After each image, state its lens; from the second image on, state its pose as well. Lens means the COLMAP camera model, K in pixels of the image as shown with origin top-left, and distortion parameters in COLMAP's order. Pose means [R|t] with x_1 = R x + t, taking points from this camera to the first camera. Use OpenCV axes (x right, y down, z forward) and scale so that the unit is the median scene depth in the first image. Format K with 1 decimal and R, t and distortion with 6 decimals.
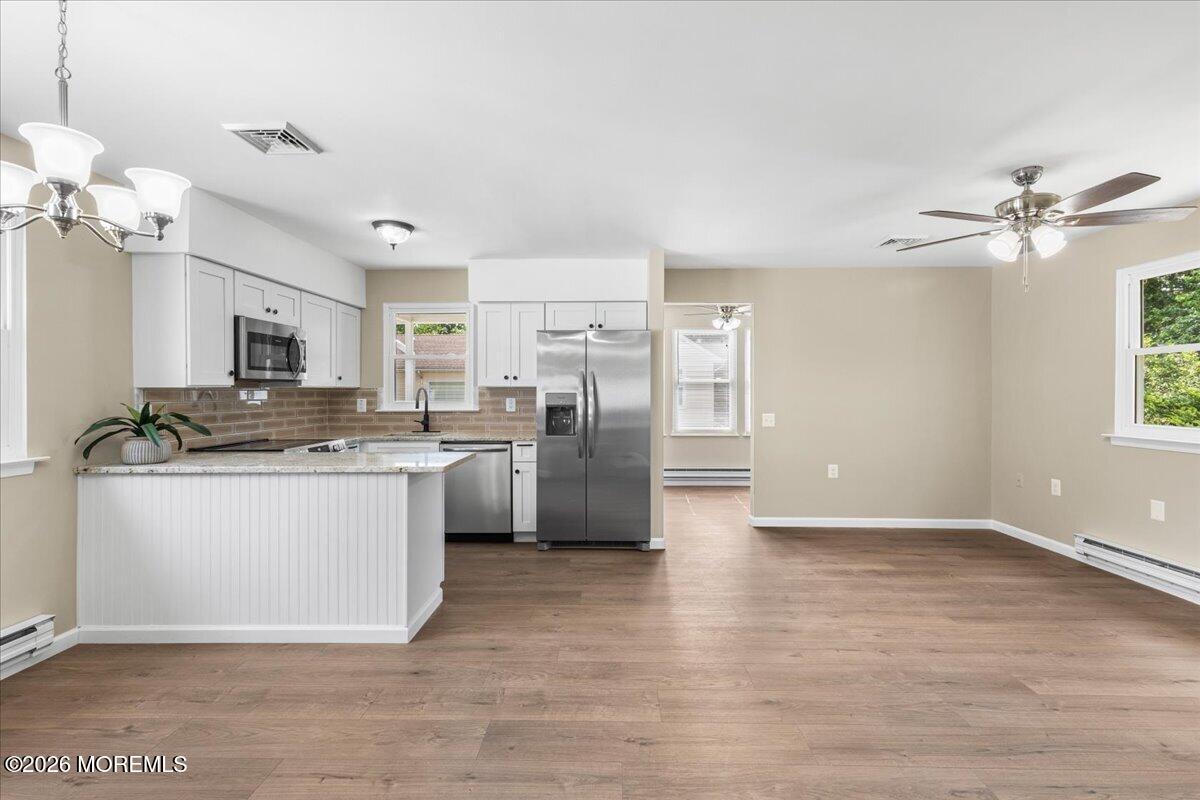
lens RADIAL K [[550.9, 0, 600.1], [0, 550.9, 389.8], [0, 0, 1]] dist [0.010070, -0.001409]
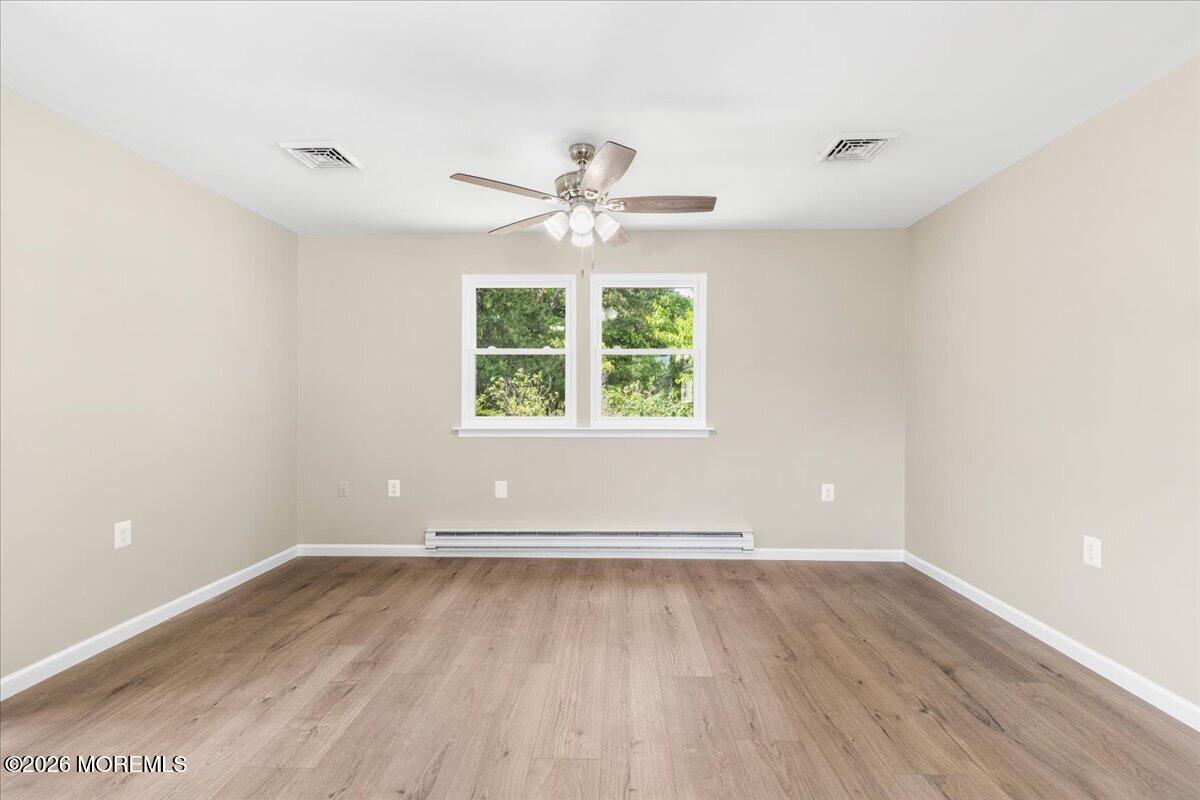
lens RADIAL K [[544.9, 0, 602.6], [0, 544.9, 401.4], [0, 0, 1]] dist [0.005057, -0.000505]
pose [[0.008503, -0.005218, 0.999950, -0.128707], [-0.001611, 0.999985, 0.005232, 0.025089], [-0.999963, -0.001656, 0.008495, 0.744310]]
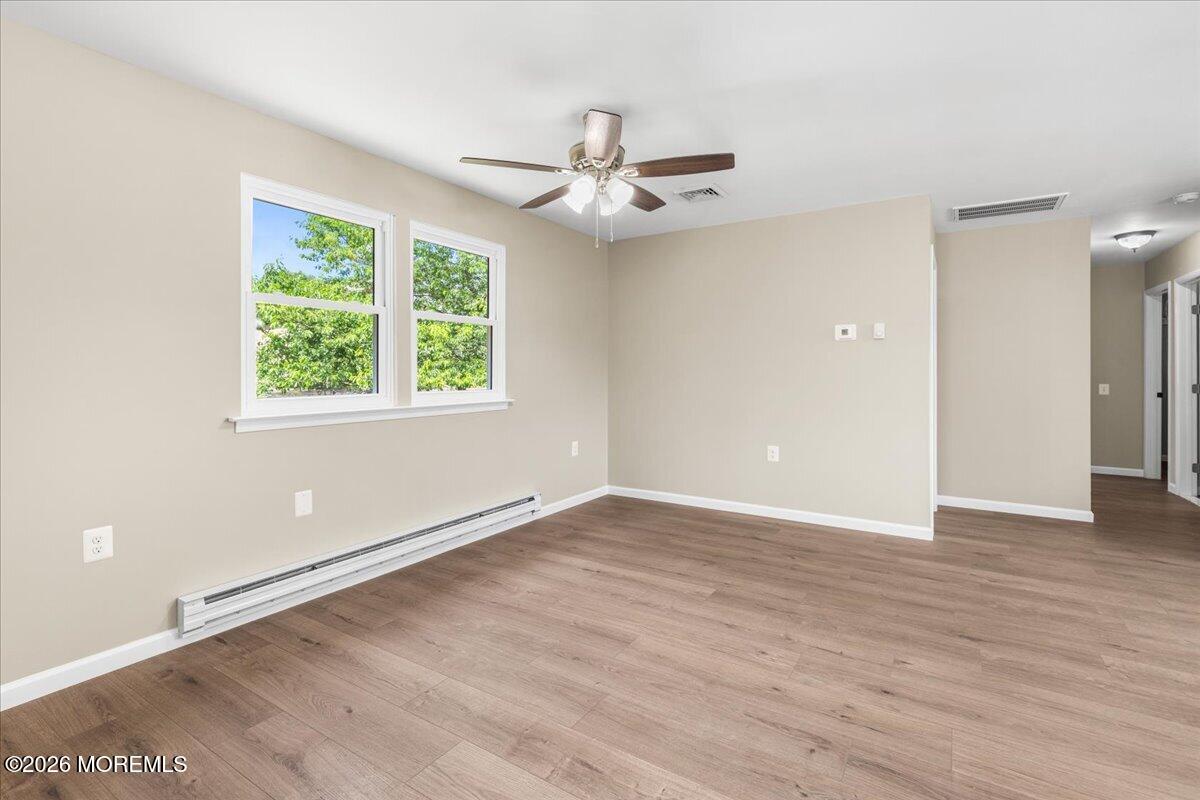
lens RADIAL K [[555.8, 0, 596.5], [0, 555.8, 369.6], [0, 0, 1]] dist [0.003126, -0.000654]
pose [[-0.852509, -0.000118, 0.522712, 0.218690], [-0.001207, 0.999998, -0.001743, 0.024777], [-0.522710, -0.002117, -0.852508, 1.400658]]
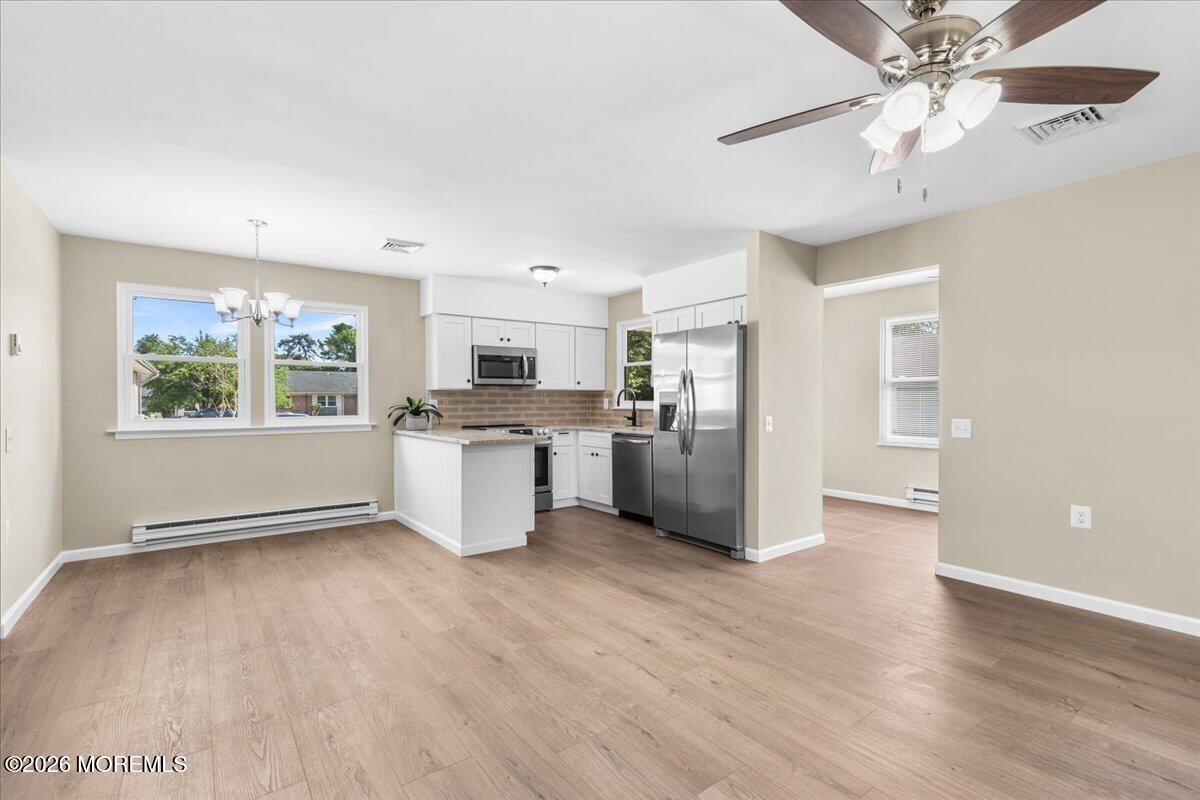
lens RADIAL K [[544.9, 0, 602.6], [0, 544.9, 401.4], [0, 0, 1]] dist [0.005057, -0.000505]
pose [[0.616311, 0.002372, -0.787499, 0.790670], [0.002533, 0.999984, 0.004994, 0.022374], [0.787498, -0.005073, 0.616296, 0.294633]]
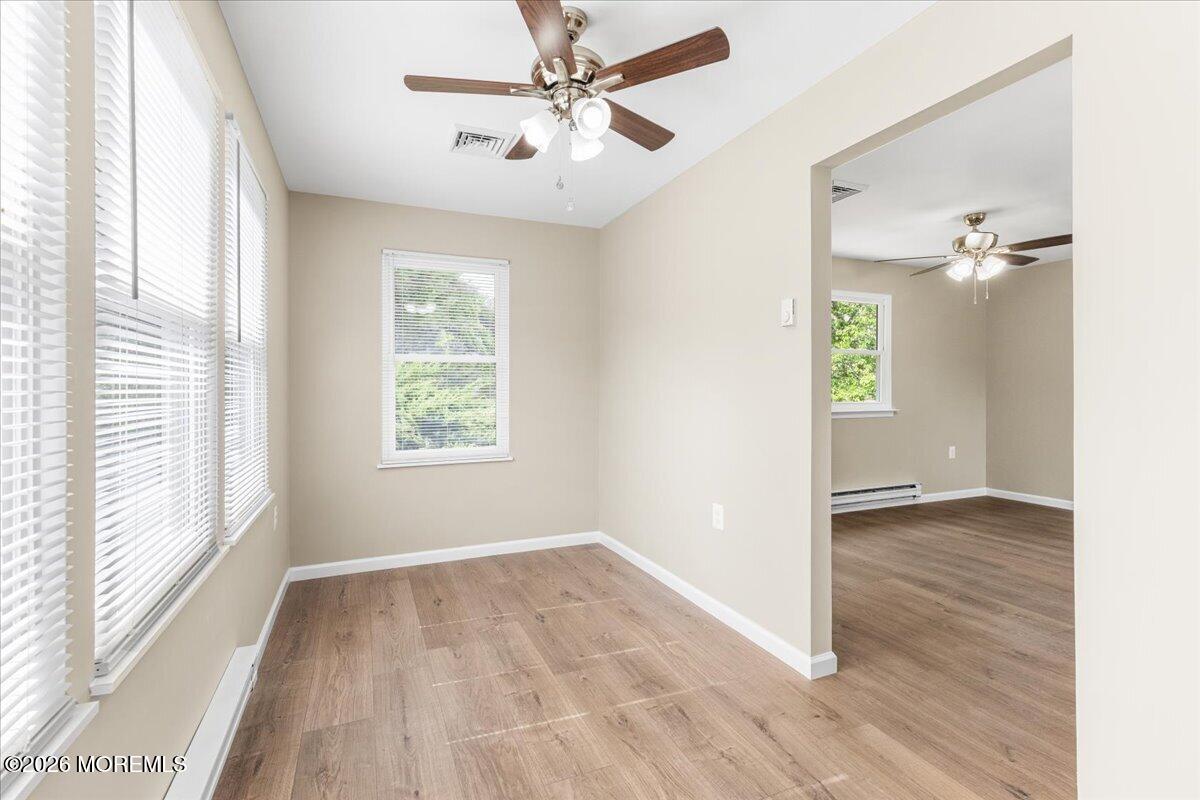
lens RADIAL K [[550.9, 0, 600.1], [0, 550.9, 389.8], [0, 0, 1]] dist [0.010070, -0.001409]
pose [[-0.416393, -0.003588, 0.909177, -0.069515], [0.001643, 0.999988, 0.004699, 0.022117], [-0.909183, 0.003450, -0.416382, 1.879340]]
